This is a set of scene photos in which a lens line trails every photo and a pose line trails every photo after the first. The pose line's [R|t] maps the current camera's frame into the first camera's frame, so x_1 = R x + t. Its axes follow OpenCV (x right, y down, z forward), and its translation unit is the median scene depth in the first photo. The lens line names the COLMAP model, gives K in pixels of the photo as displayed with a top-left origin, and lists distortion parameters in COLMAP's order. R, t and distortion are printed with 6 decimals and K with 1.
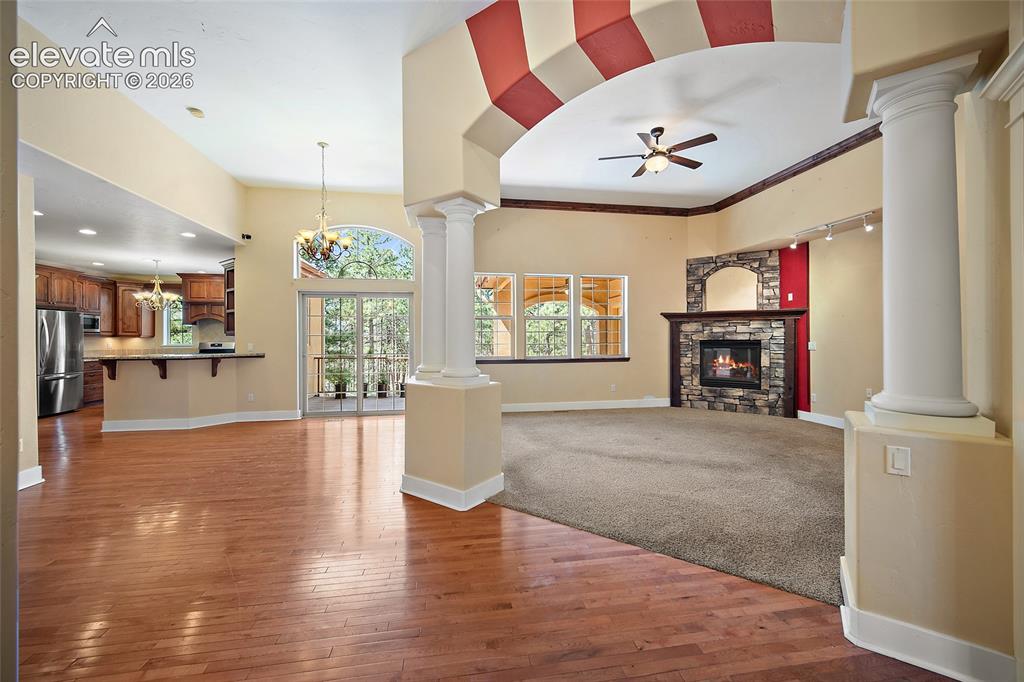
lens RADIAL K [[402.7, 0, 513.0], [0, 402.7, 336.9], [0, 0, 1]] dist [-0.002430, -0.000197]
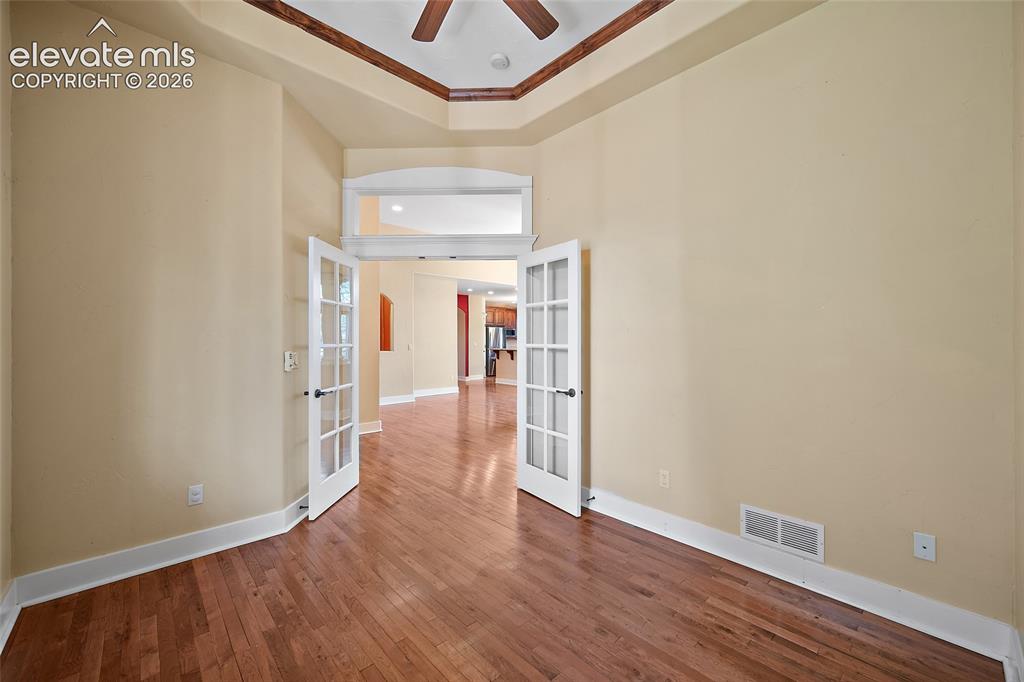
lens RADIAL K [[402.7, 0, 516.1], [0, 402.7, 340.8], [0, 0, 1]] dist [-0.002430, -0.000197]
pose [[0.558686, 0.001735, -0.829377, 0.706797], [0.001210, 0.999995, 0.002908, 0.000650], [0.829378, -0.002628, 0.558682, -0.110804]]
